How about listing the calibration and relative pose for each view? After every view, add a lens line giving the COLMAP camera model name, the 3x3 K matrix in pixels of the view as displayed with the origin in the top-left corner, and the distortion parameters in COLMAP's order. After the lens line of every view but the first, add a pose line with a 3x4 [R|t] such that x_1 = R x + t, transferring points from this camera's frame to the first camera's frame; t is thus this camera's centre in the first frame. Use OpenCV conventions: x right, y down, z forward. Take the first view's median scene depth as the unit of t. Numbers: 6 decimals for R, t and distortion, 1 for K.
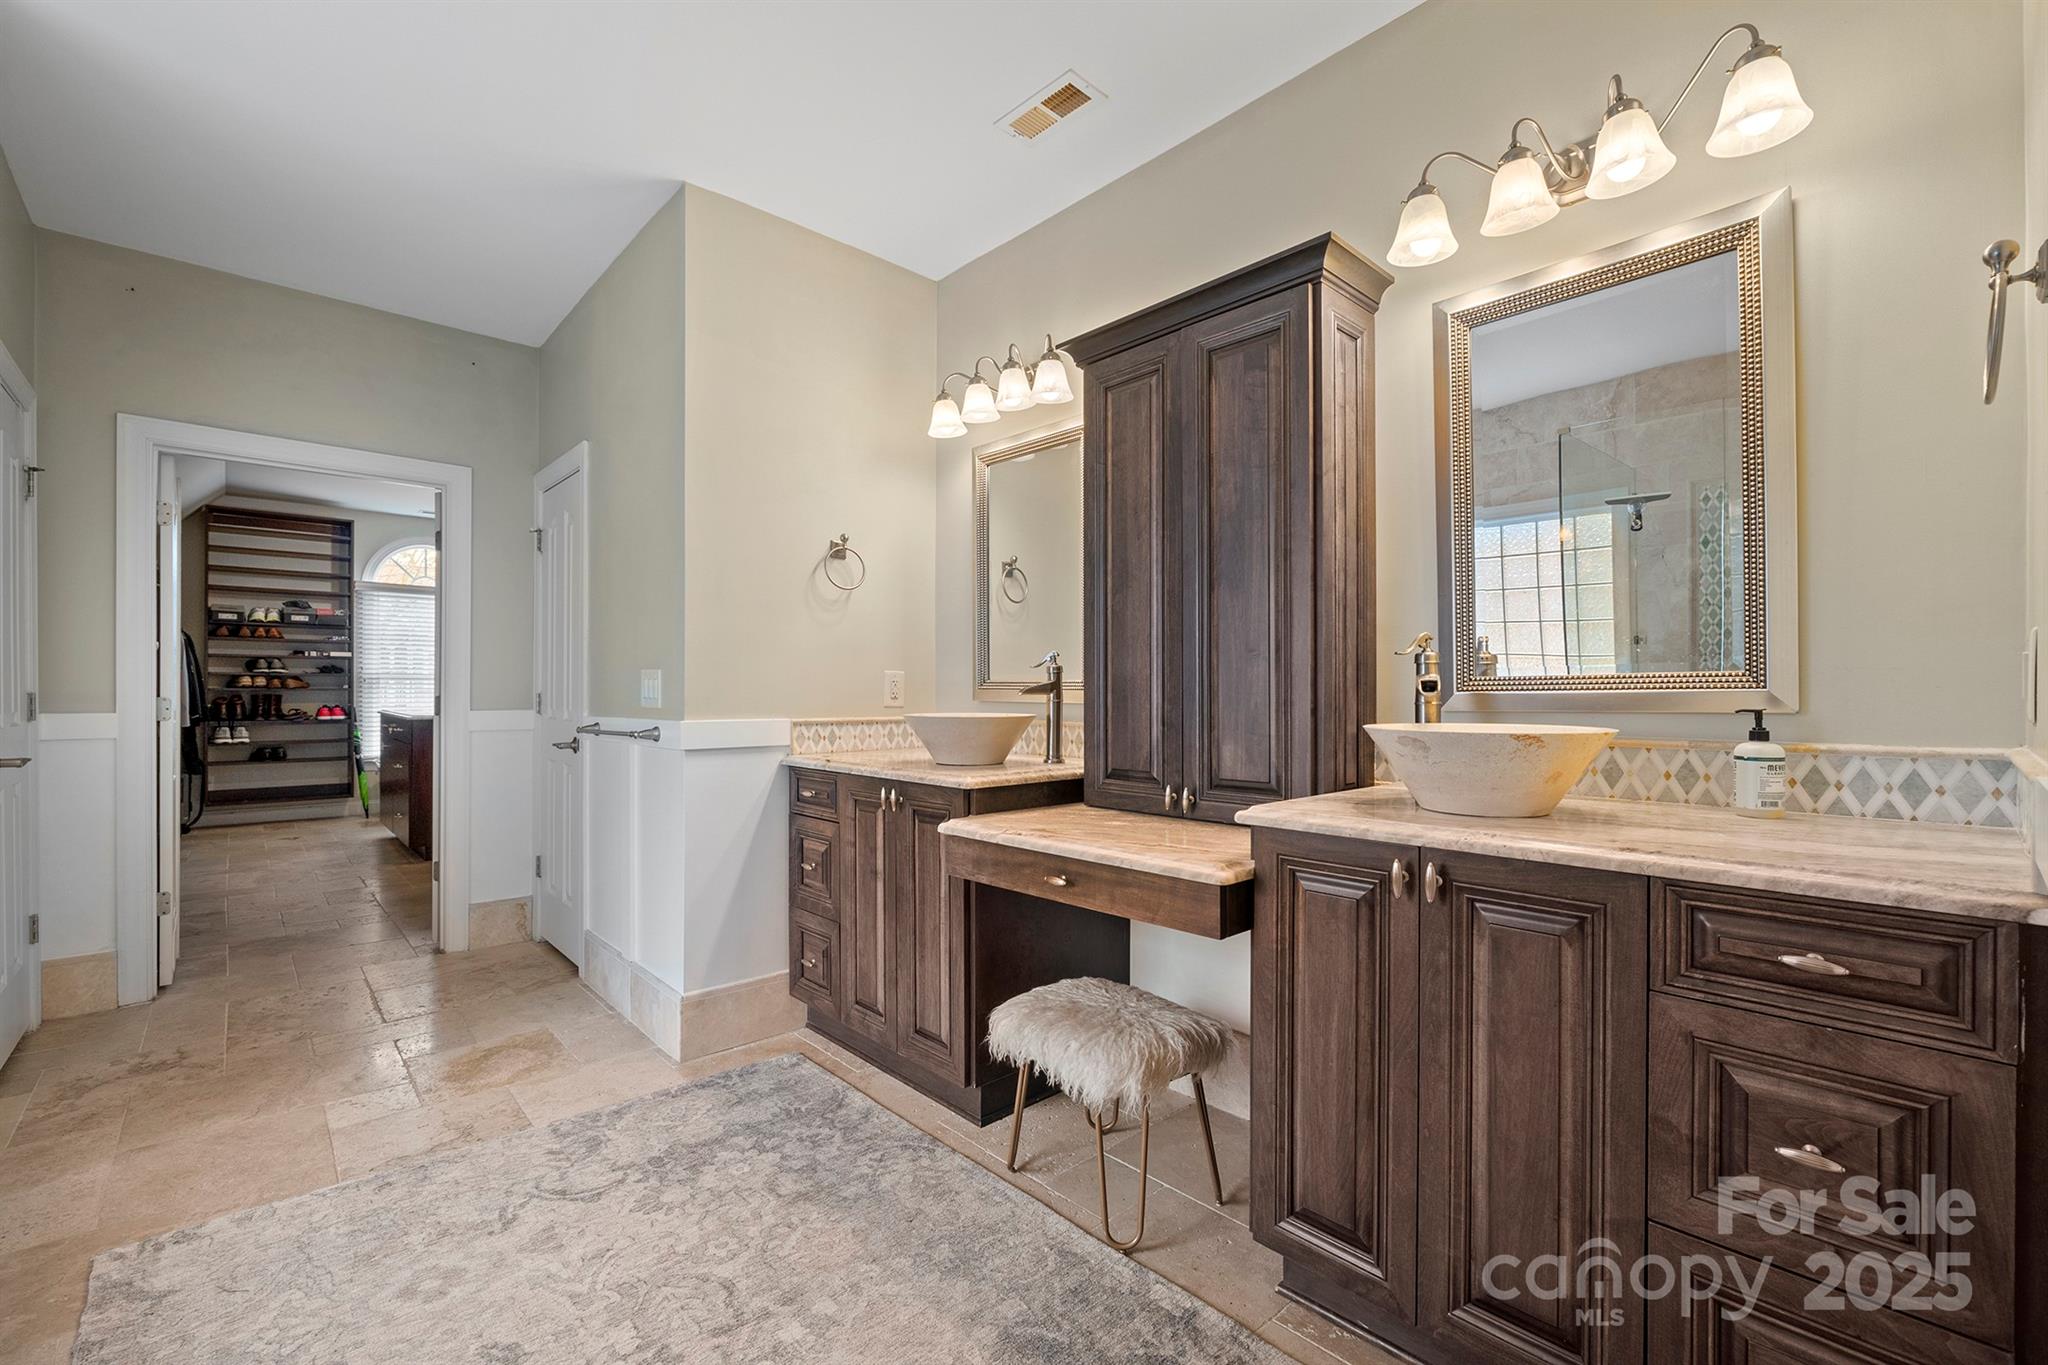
lens RADIAL K [[873.5, 0, 1028.6], [0, 873.5, 692.1], [0, 0, 1]] dist [-0.004543, 0.000096]
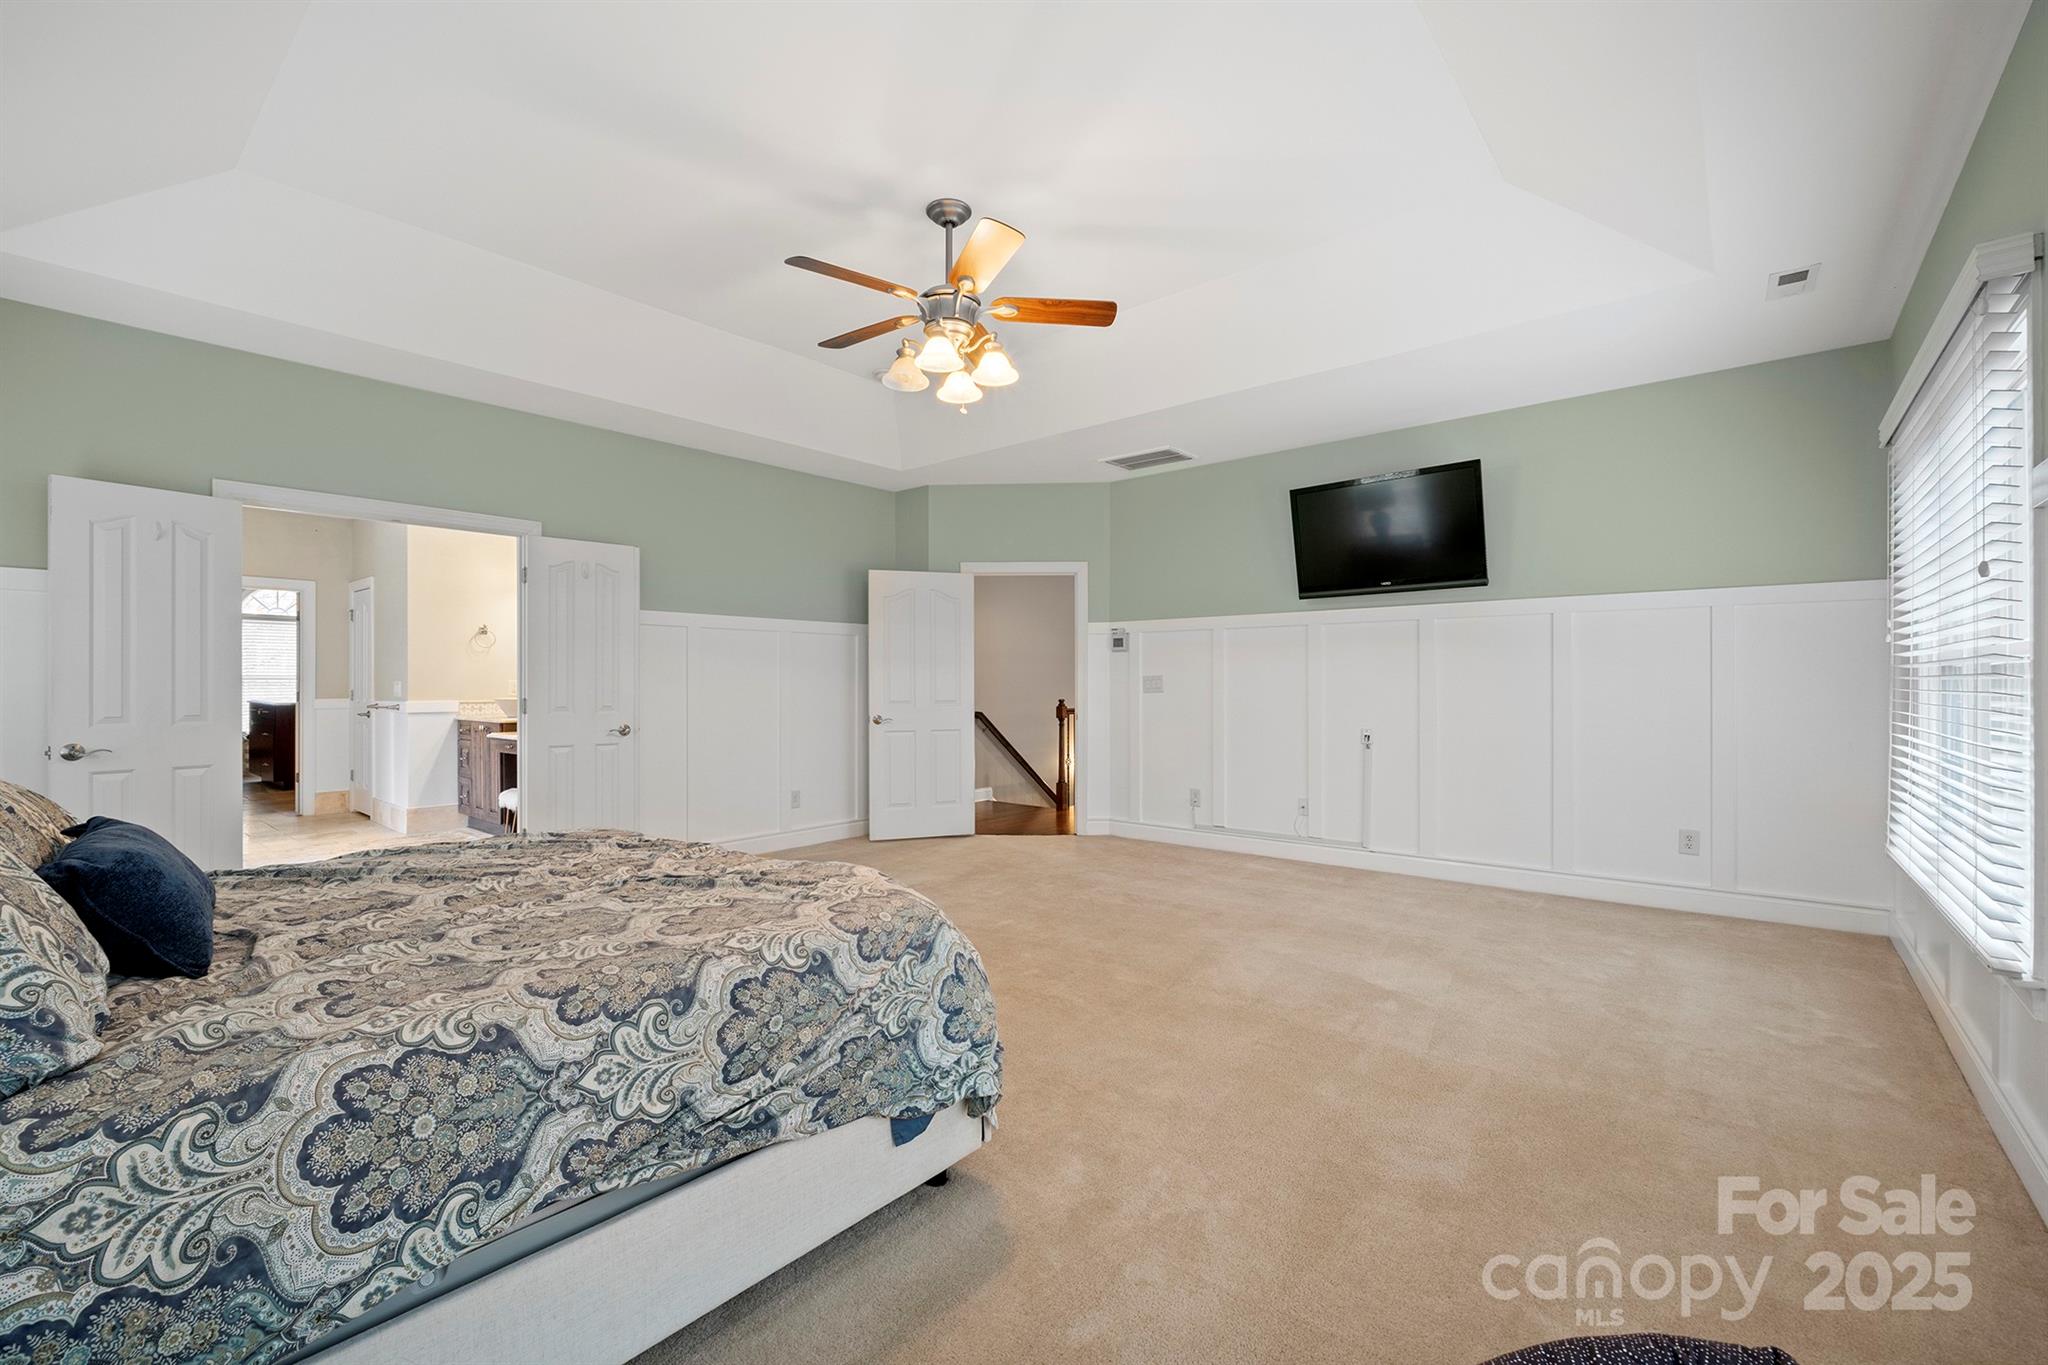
lens RADIAL K [[873.5, 0, 1029.3], [0, 873.5, 679.9], [0, 0, 1]] dist [-0.004543, 0.000096]
pose [[0.992293, -0.004682, 0.123825, 1.015700], [0.004857, 0.999988, -0.001109, -0.017059], [-0.123819, 0.001702, 0.992303, -1.632144]]
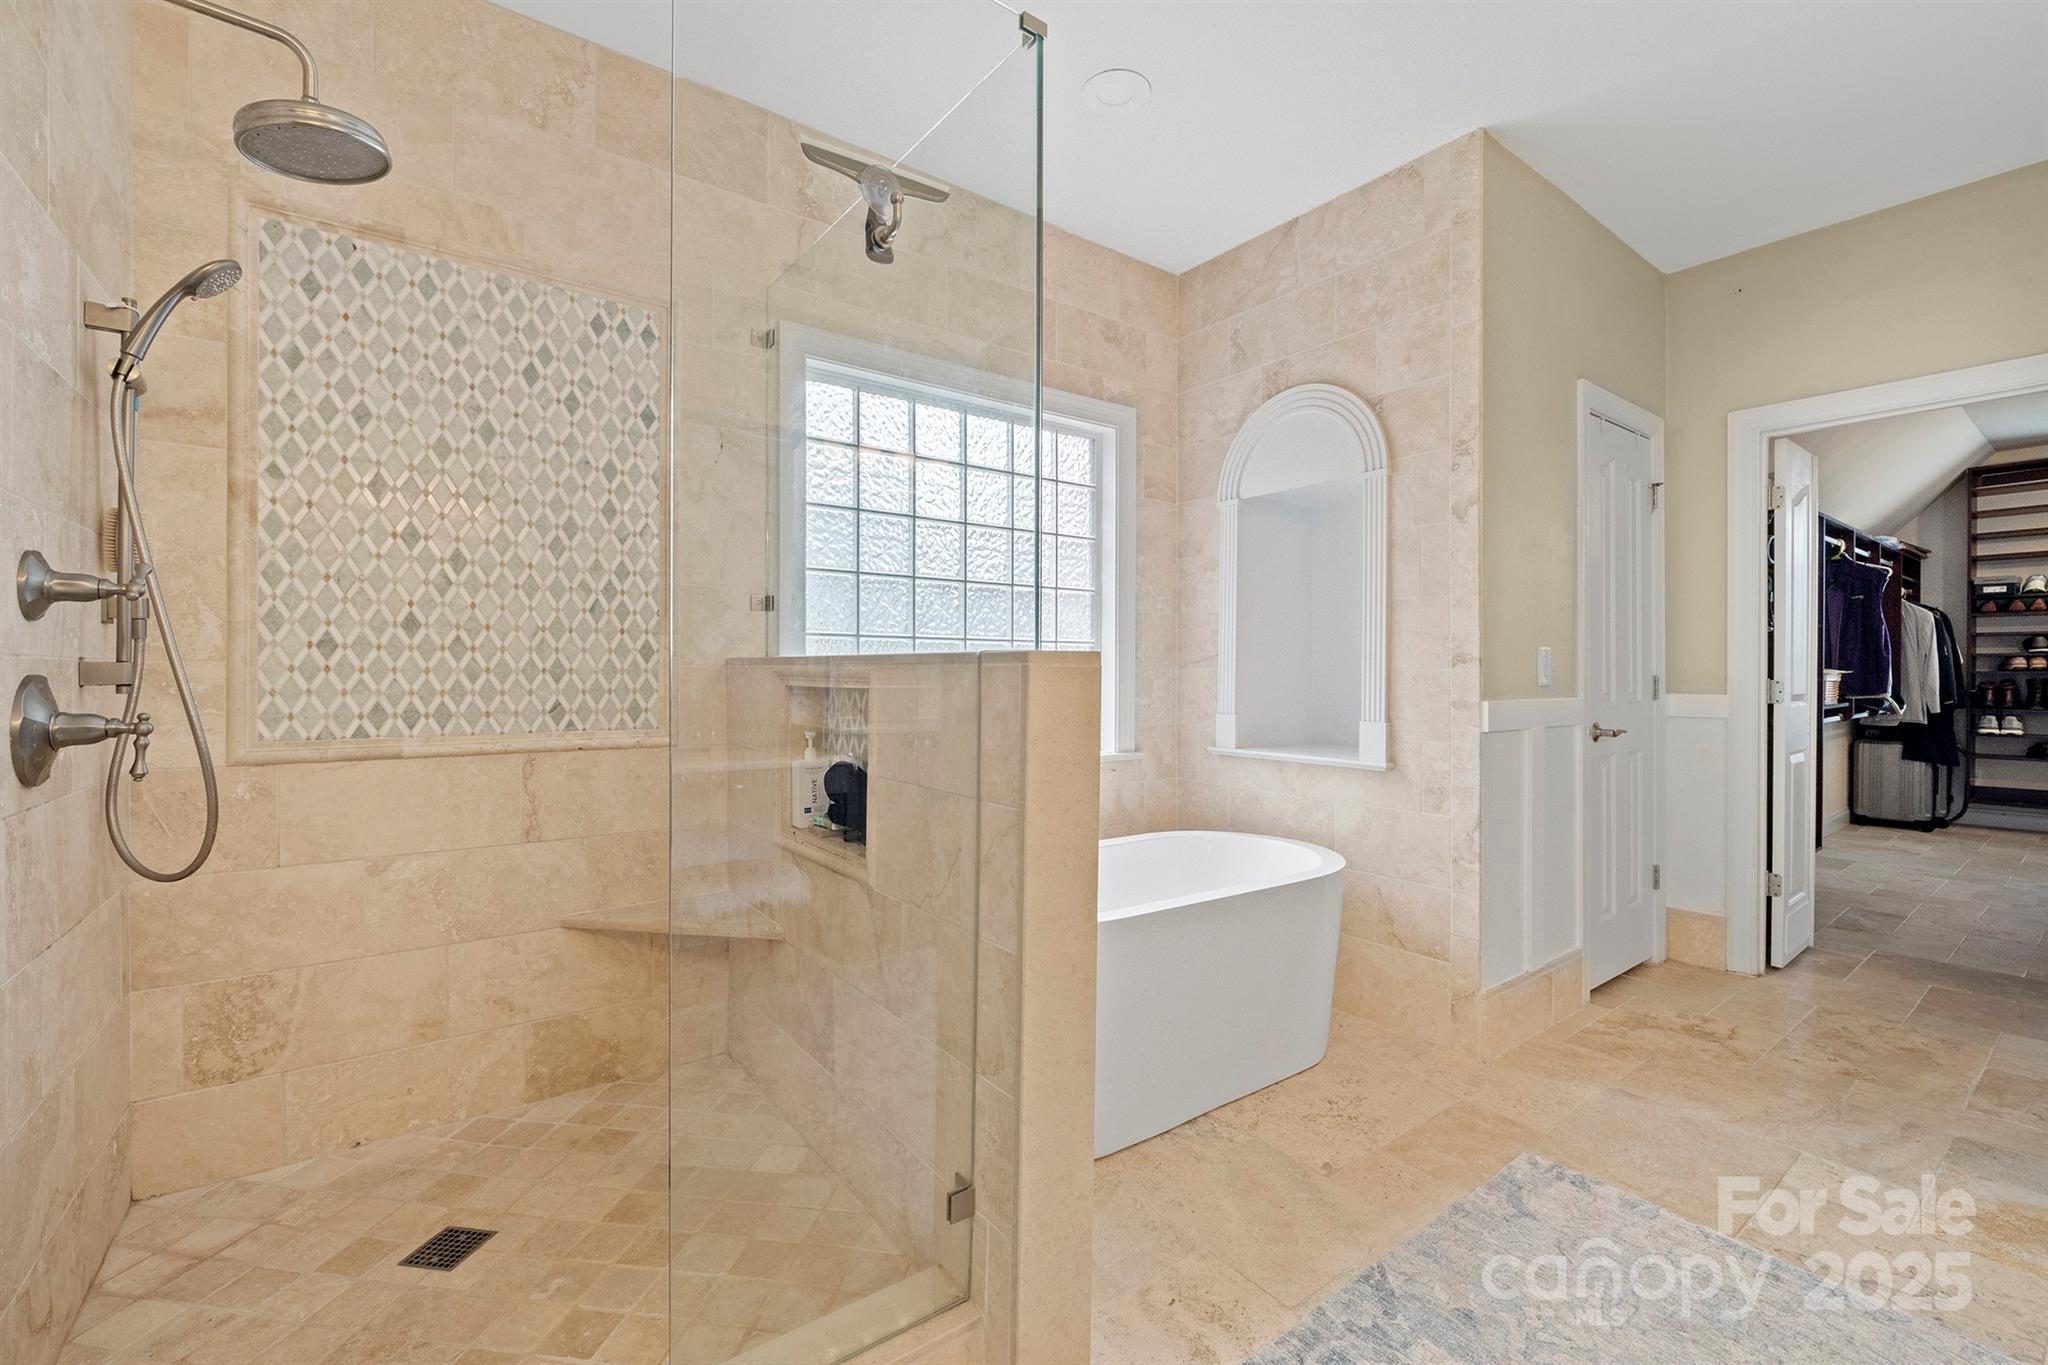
lens RADIAL K [[873.5, 0, 1044.6], [0, 873.5, 671.5], [0, 0, 1]] dist [-0.004543, 0.000096]
pose [[-0.103612, -0.001776, -0.994616, 0.089148], [-0.003442, 0.999993, -0.001427, 0.000358], [0.994612, 0.003275, -0.103617, 0.243015]]
